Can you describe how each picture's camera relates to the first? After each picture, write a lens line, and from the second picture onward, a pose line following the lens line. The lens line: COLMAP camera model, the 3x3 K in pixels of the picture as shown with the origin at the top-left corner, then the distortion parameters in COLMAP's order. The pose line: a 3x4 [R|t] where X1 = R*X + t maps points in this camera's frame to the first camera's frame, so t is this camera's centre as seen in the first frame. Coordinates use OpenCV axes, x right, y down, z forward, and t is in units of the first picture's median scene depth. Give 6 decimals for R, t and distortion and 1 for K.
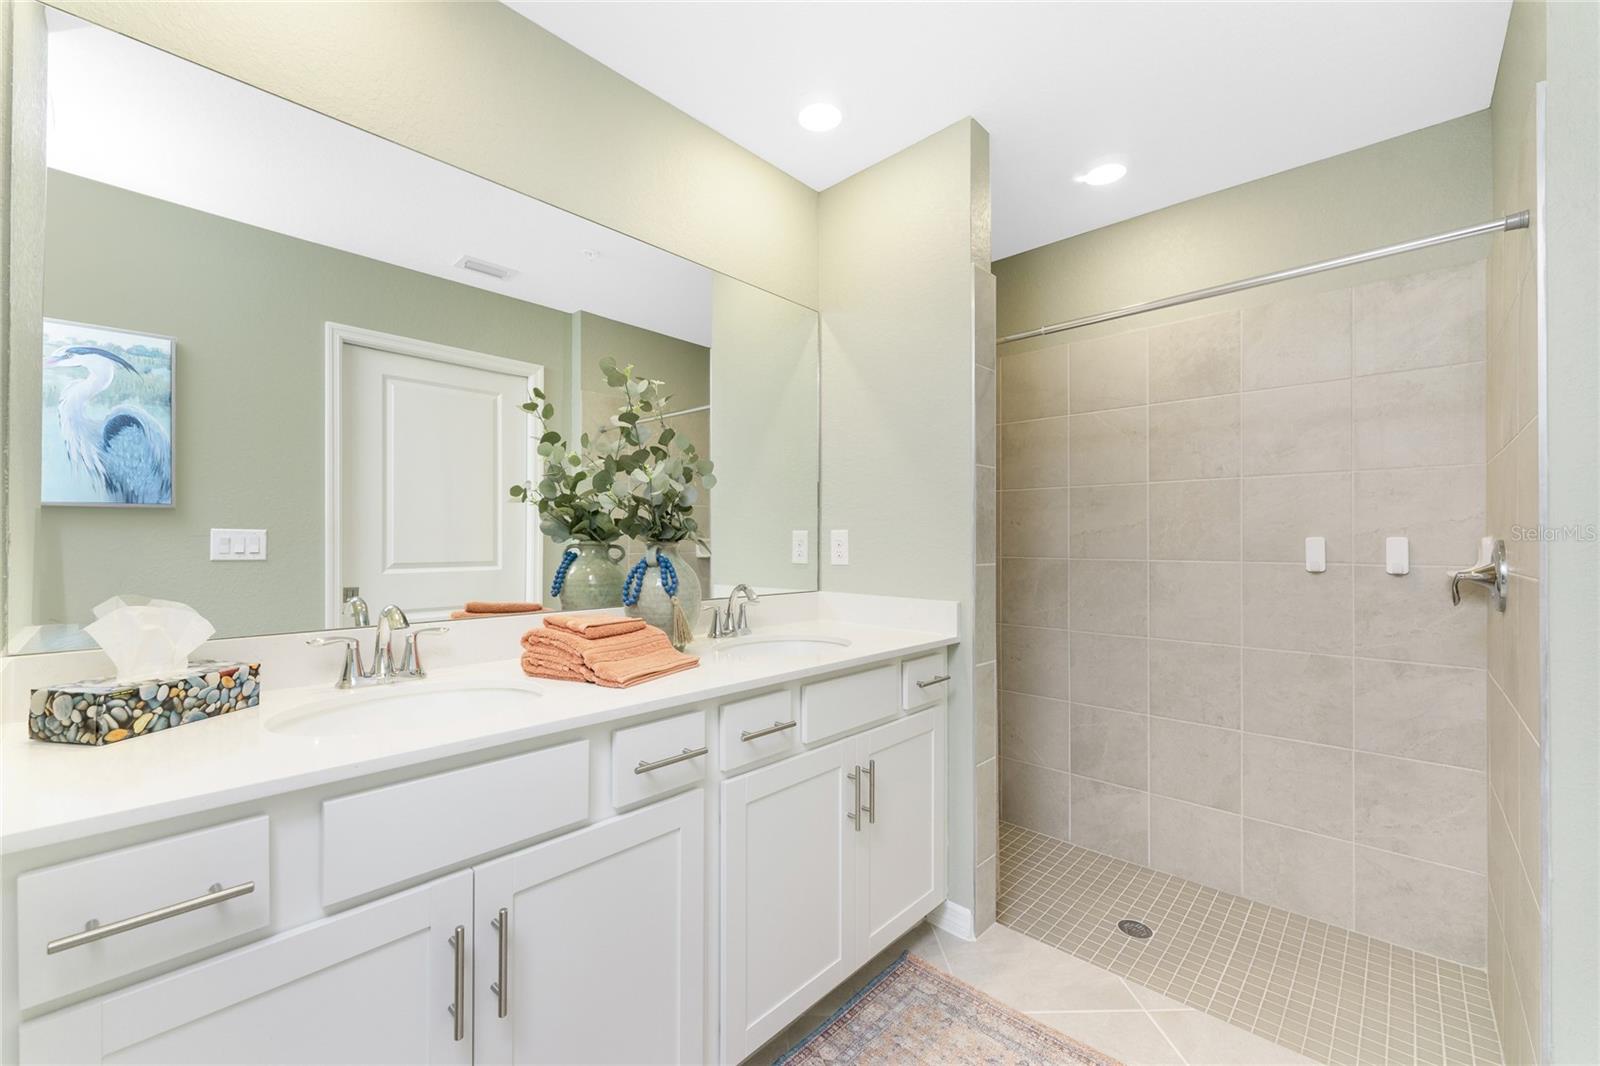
lens RADIAL K [[647.4, 0, 791.7], [0, 647.4, 532.9], [0, 0, 1]] dist [-0.000496, -0.000233]
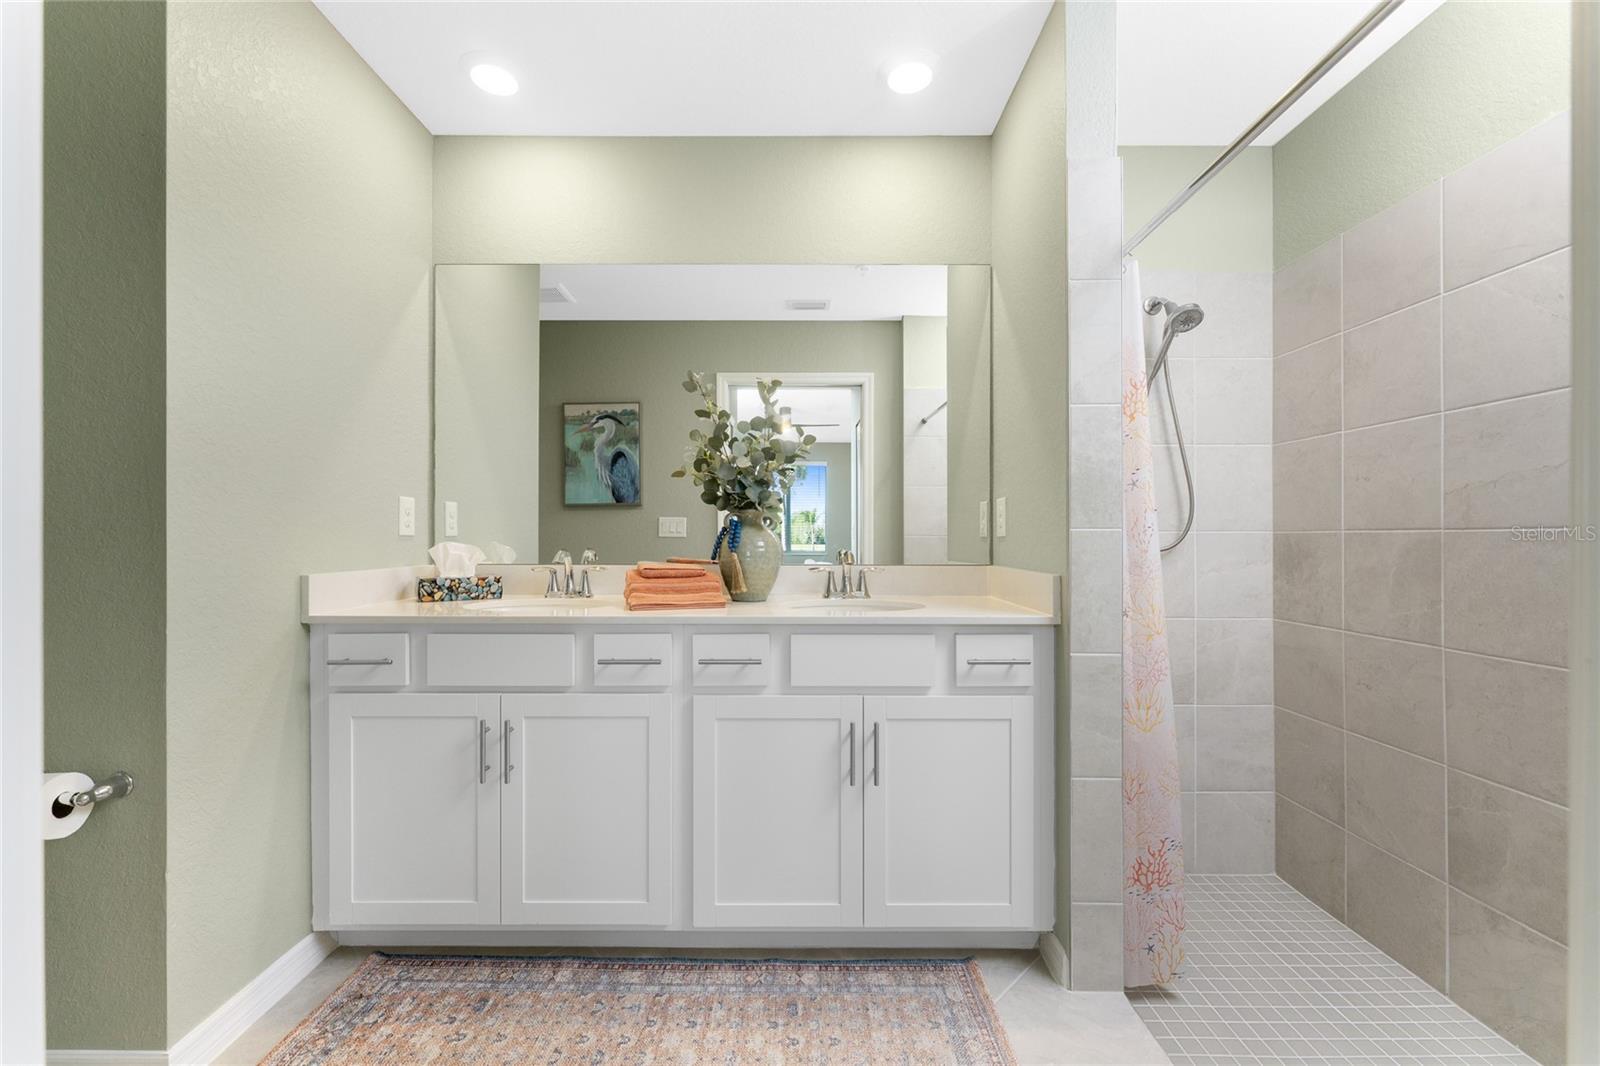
lens RADIAL K [[647.4, 0, 791.7], [0, 647.4, 532.9], [0, 0, 1]] dist [-0.000496, -0.000233]
pose [[0.685840, -0.009126, -0.727695, 0.657178], [0.009830, 0.999946, -0.003275, 0.054073], [0.727686, -0.004907, 0.685893, 0.197353]]
